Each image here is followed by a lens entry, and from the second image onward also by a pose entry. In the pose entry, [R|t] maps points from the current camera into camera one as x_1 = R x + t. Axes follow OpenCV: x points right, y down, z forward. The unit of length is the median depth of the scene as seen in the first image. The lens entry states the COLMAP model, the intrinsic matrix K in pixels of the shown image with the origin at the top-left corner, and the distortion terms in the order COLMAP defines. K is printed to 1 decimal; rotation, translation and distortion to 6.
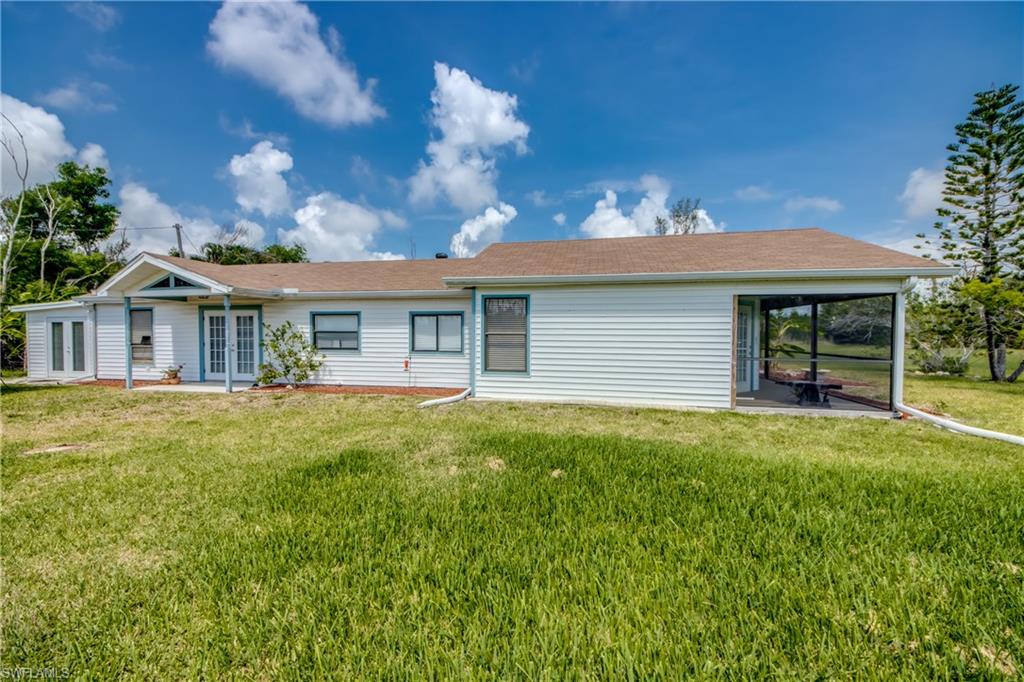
lens RADIAL K [[398.8, 0, 479.4], [0, 398.8, 356.1], [0, 0, 1]] dist [0.018063, -0.012418]
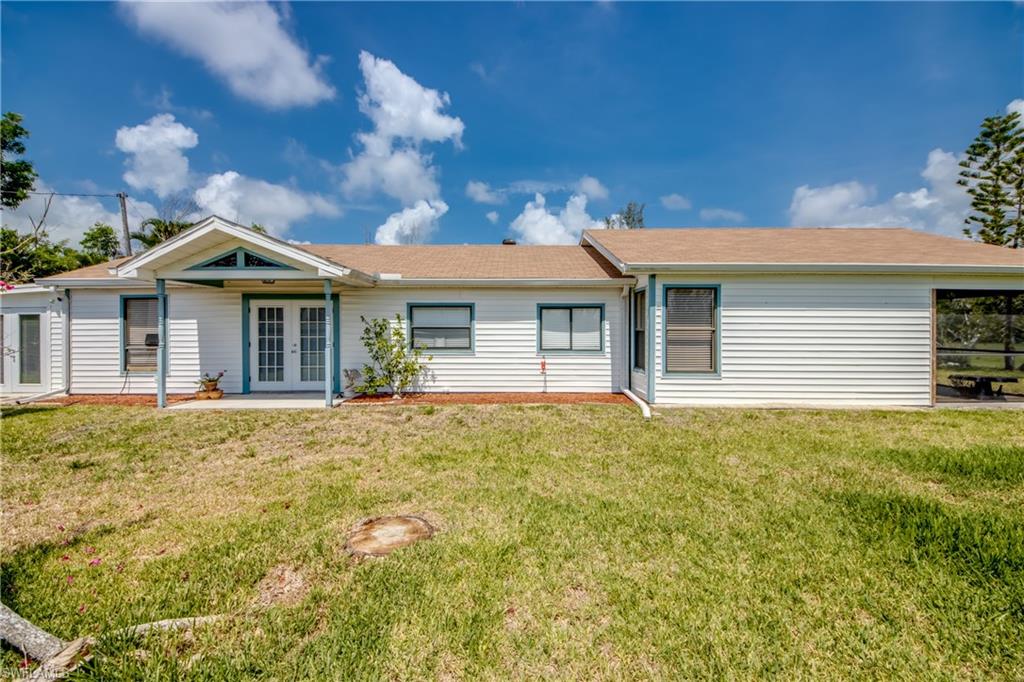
lens RADIAL K [[398.8, 0, 490.3], [0, 398.8, 342.2], [0, 0, 1]] dist [0.018063, -0.012418]
pose [[0.980933, -0.009554, 0.194109, -0.388969], [0.013777, 0.999697, -0.020422, -0.011805], [-0.193855, 0.022707, 0.980767, 0.168679]]
